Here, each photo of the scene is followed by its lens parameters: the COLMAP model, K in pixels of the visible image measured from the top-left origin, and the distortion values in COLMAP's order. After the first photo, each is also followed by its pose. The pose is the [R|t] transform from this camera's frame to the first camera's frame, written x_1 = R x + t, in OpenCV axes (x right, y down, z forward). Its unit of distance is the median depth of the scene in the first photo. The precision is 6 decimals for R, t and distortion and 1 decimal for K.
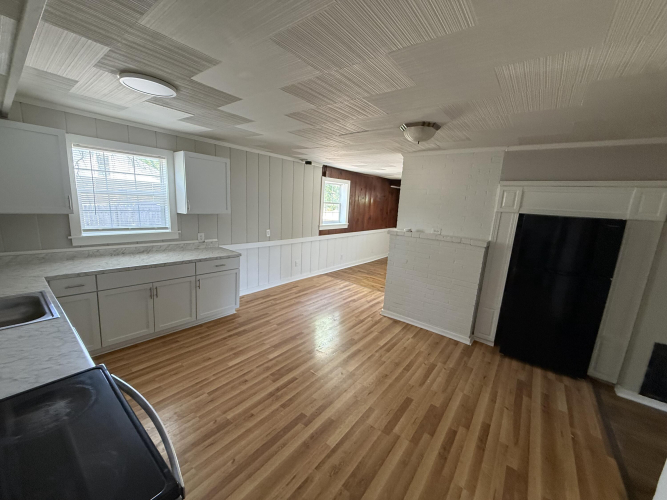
lens RADIAL K [[265.6, 0, 331.5], [0, 265.6, 252.3], [0, 0, 1]] dist [0.002050, 0.000343]
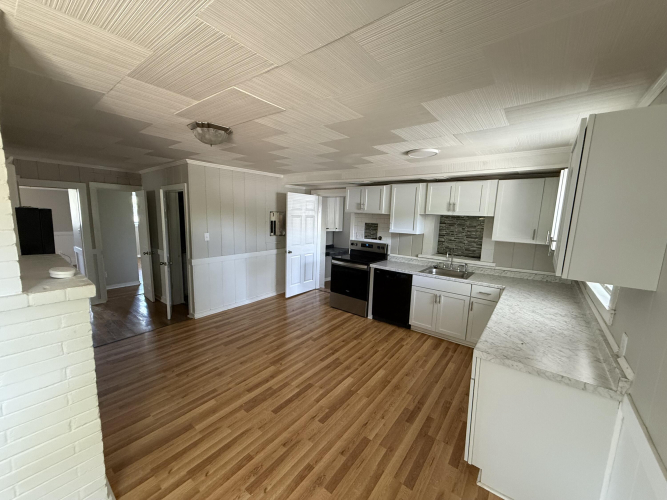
lens RADIAL K [[265.6, 0, 333.1], [0, 265.6, 248.7], [0, 0, 1]] dist [0.002050, 0.000343]
pose [[-0.996002, -0.086091, -0.023856, -0.076447], [-0.089194, 0.943337, 0.319625, -0.265167], [-0.005013, 0.320475, -0.947244, 1.308443]]
